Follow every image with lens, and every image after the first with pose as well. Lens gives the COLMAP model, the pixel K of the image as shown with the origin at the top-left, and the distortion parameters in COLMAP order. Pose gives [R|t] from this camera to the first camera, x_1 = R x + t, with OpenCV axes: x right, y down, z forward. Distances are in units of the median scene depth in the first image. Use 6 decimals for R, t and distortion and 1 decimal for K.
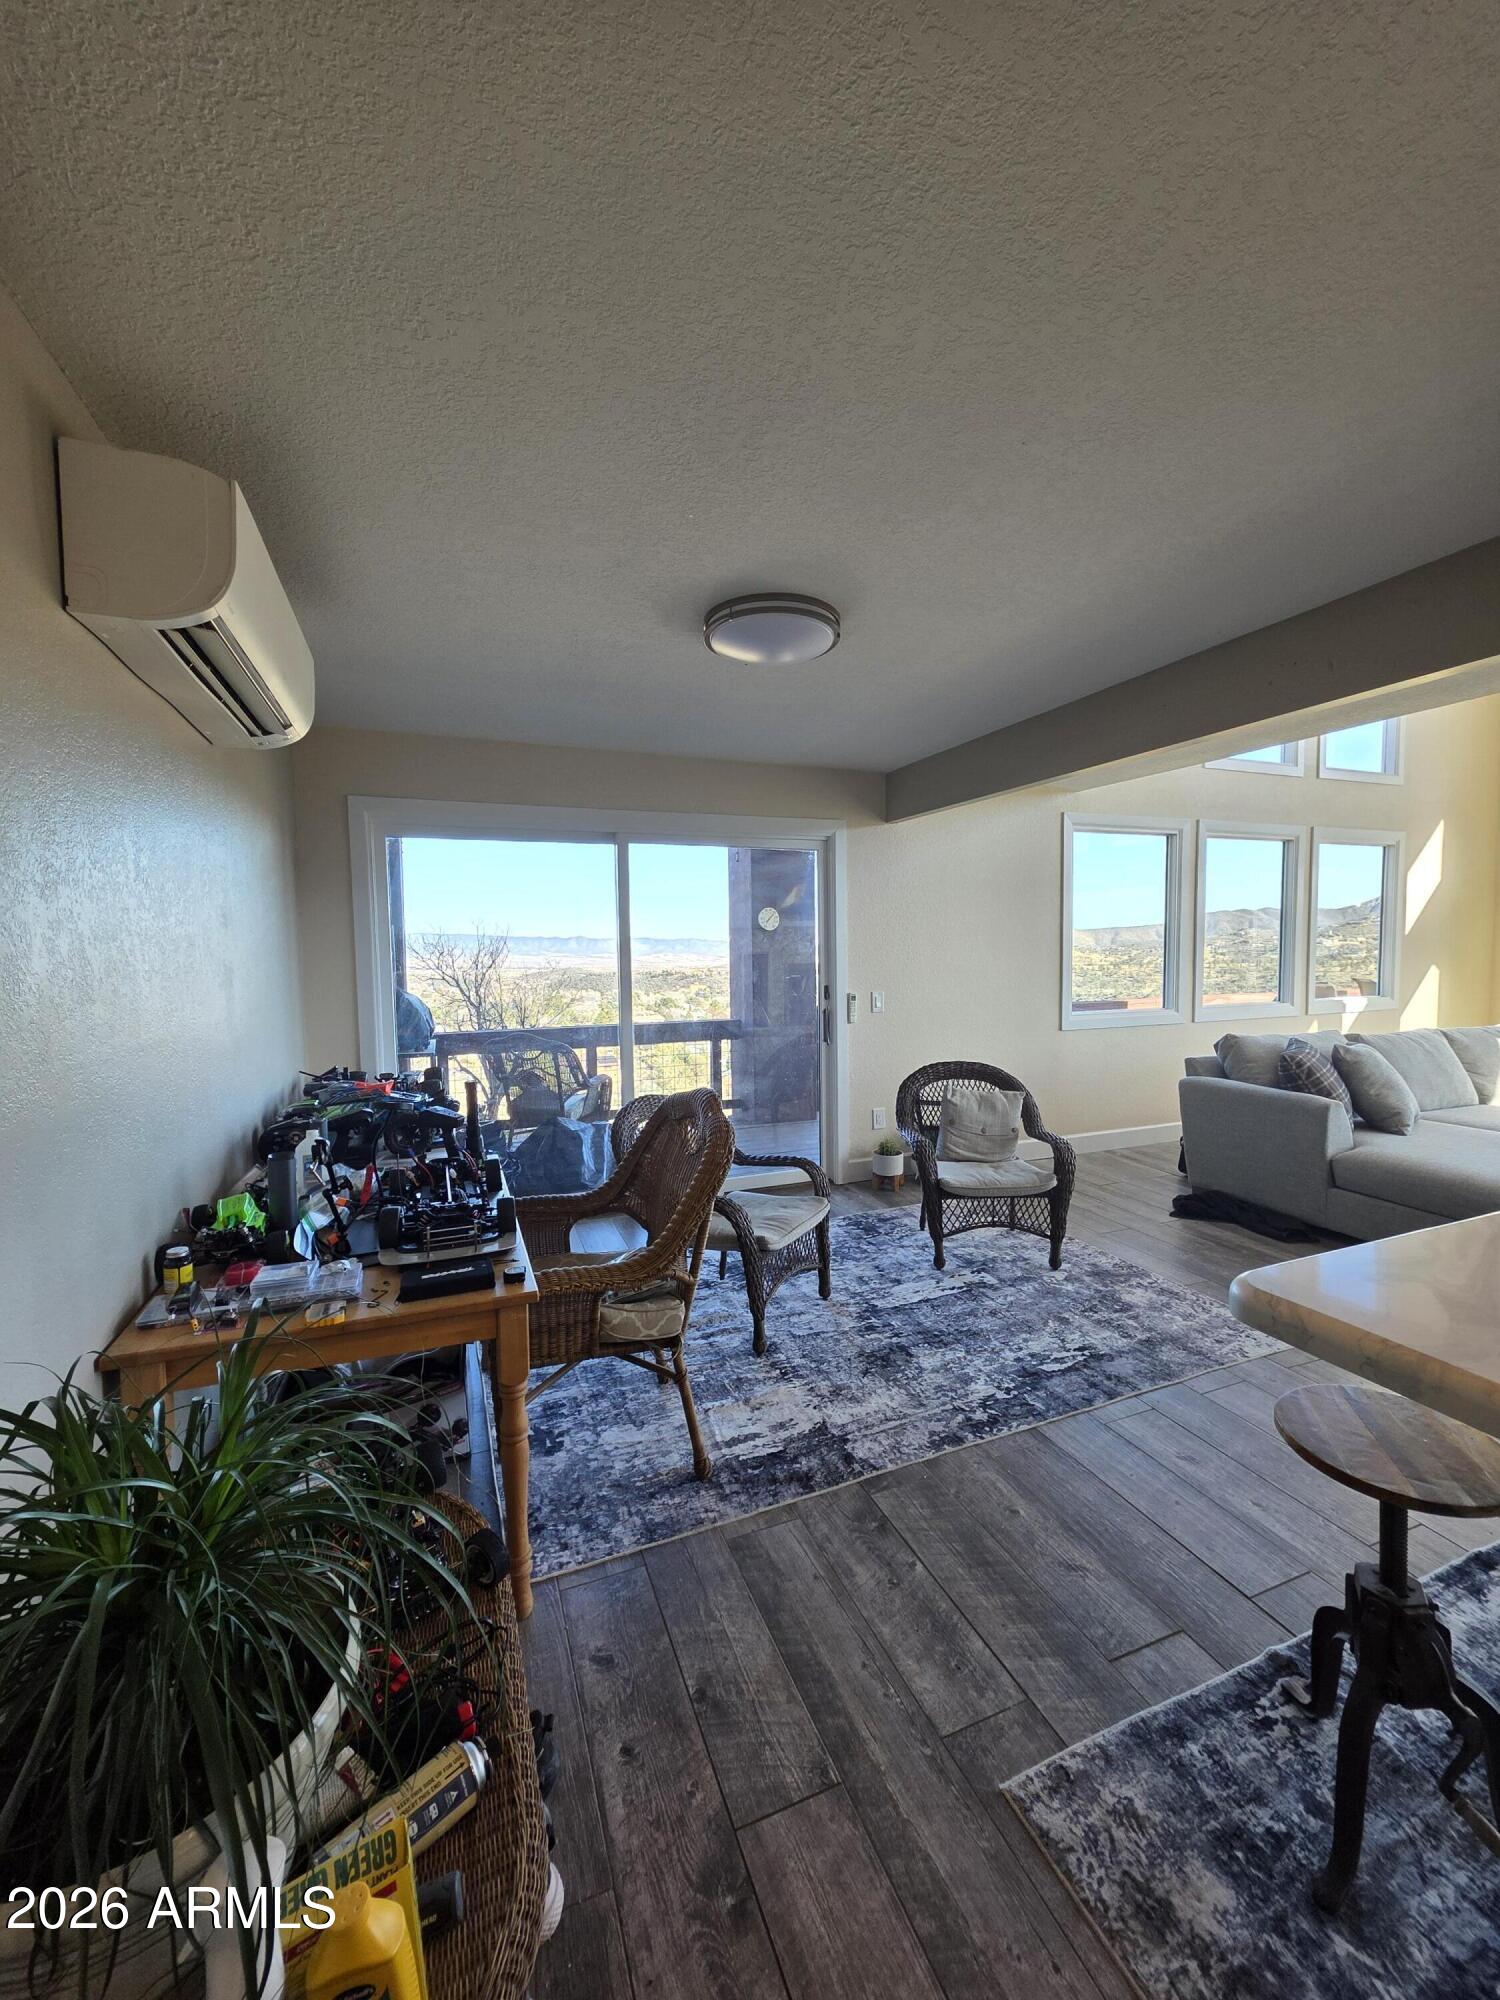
lens RADIAL K [[796.7, 0, 752.7], [0, 796.7, 998.5], [0, 0, 1]] dist [-0.001447, -0.000097]
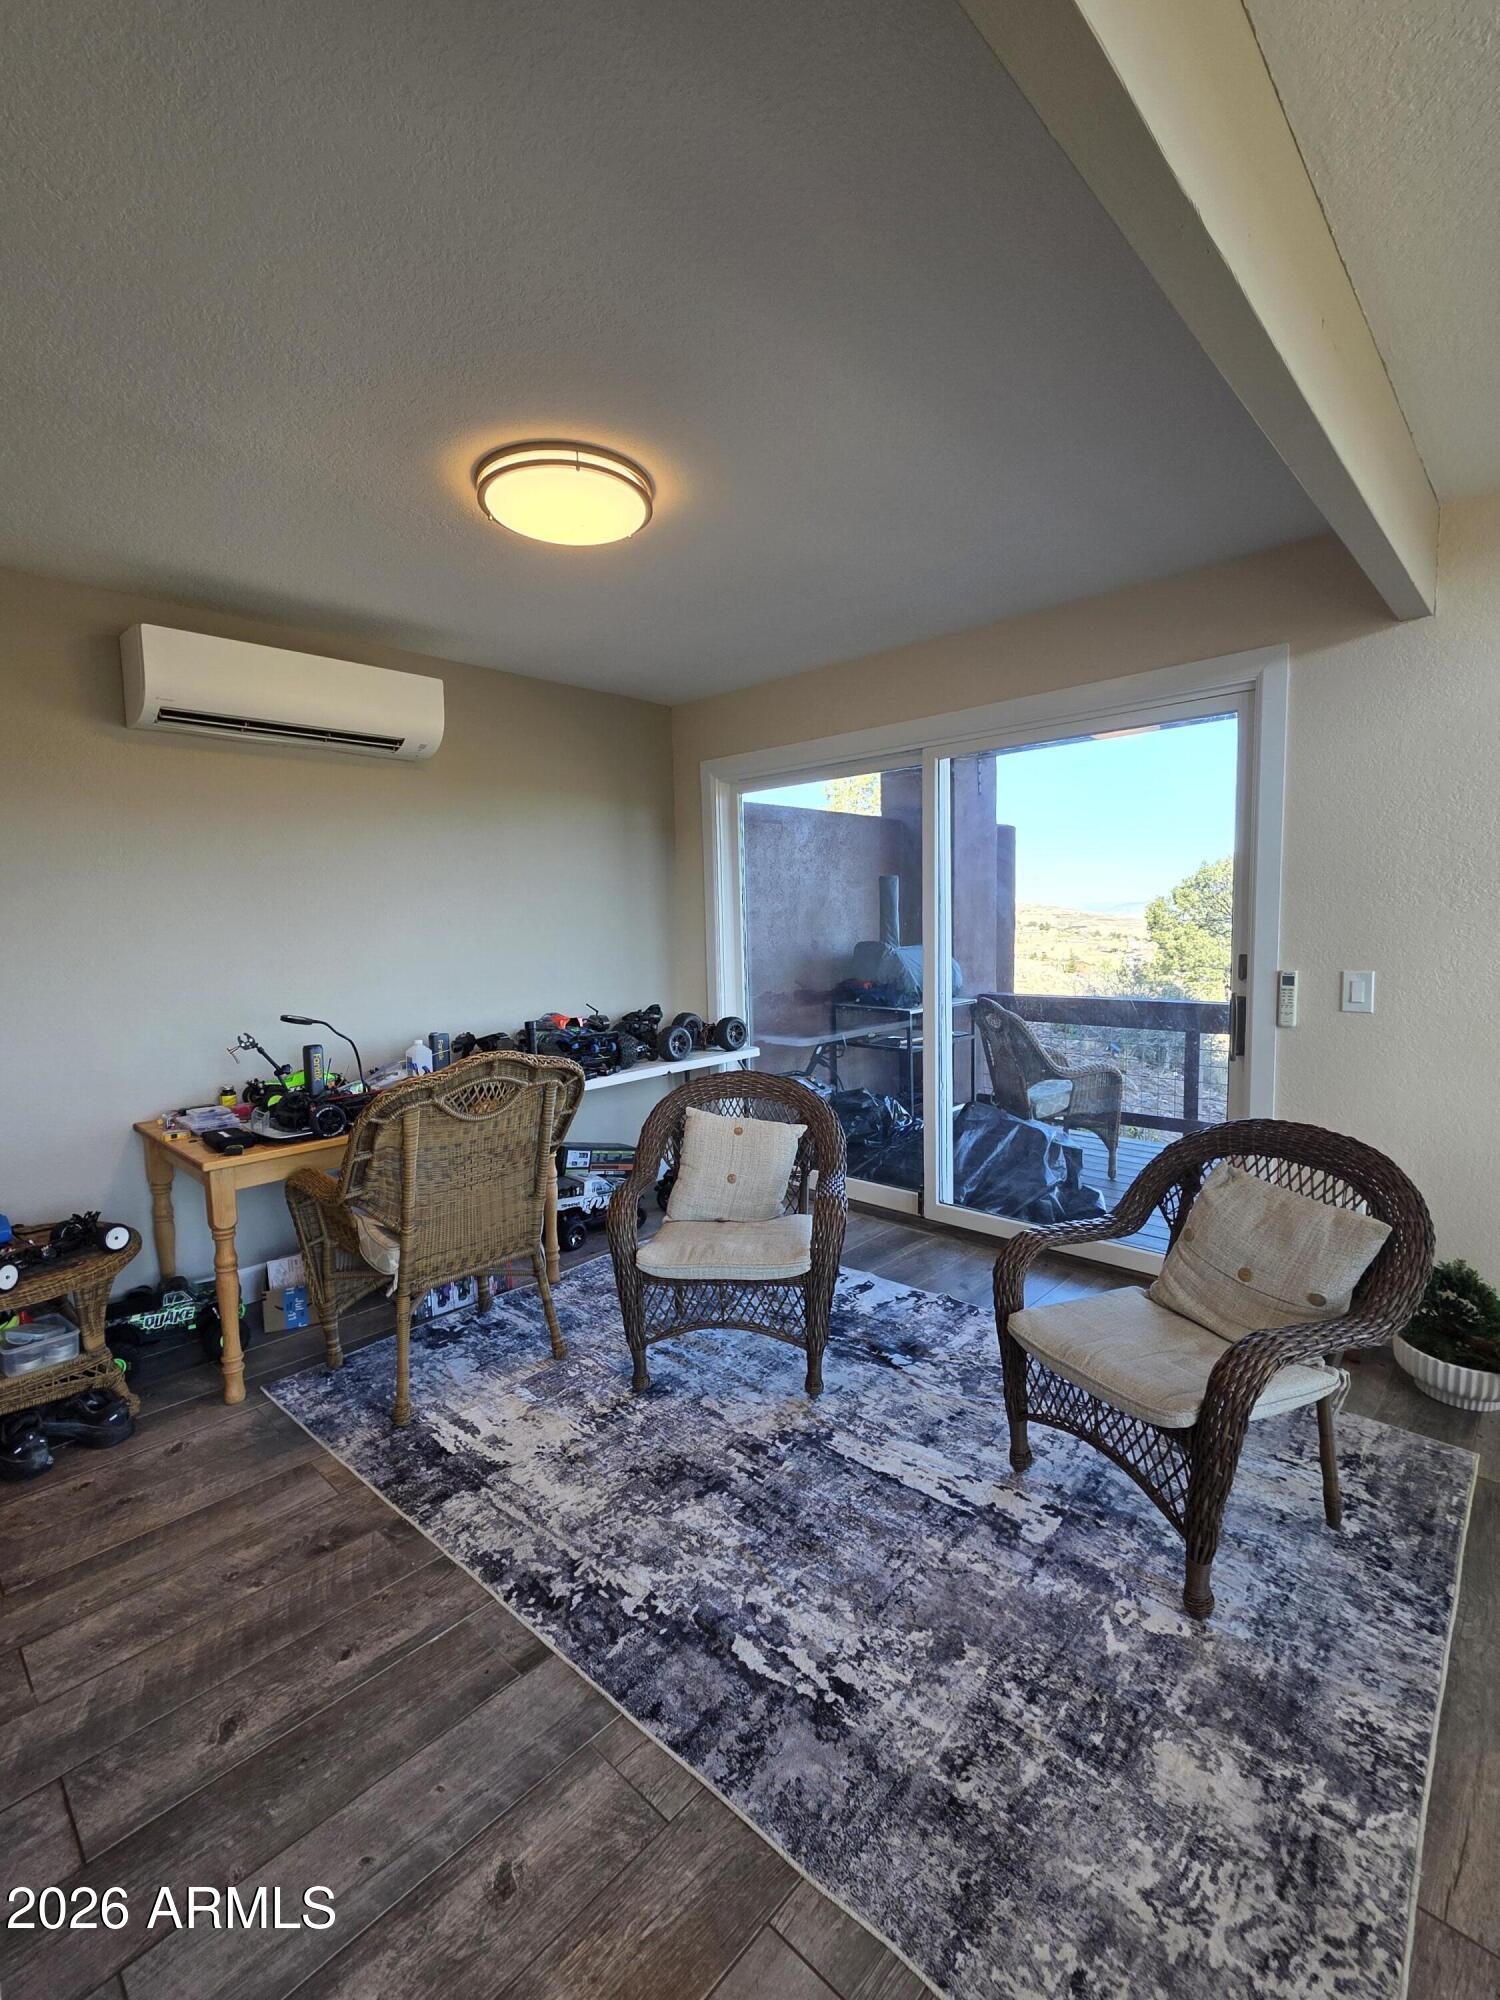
lens RADIAL K [[886.6, 0, 744.5], [0, 886.6, 1001.9], [0, 0, 1]] dist [0.000957, 0.000678]
pose [[0.428953, 0.088386, -0.898992, 1.010256], [-0.037460, 0.996086, 0.080057, -0.040282], [0.902550, -0.000664, 0.430585, 0.834959]]
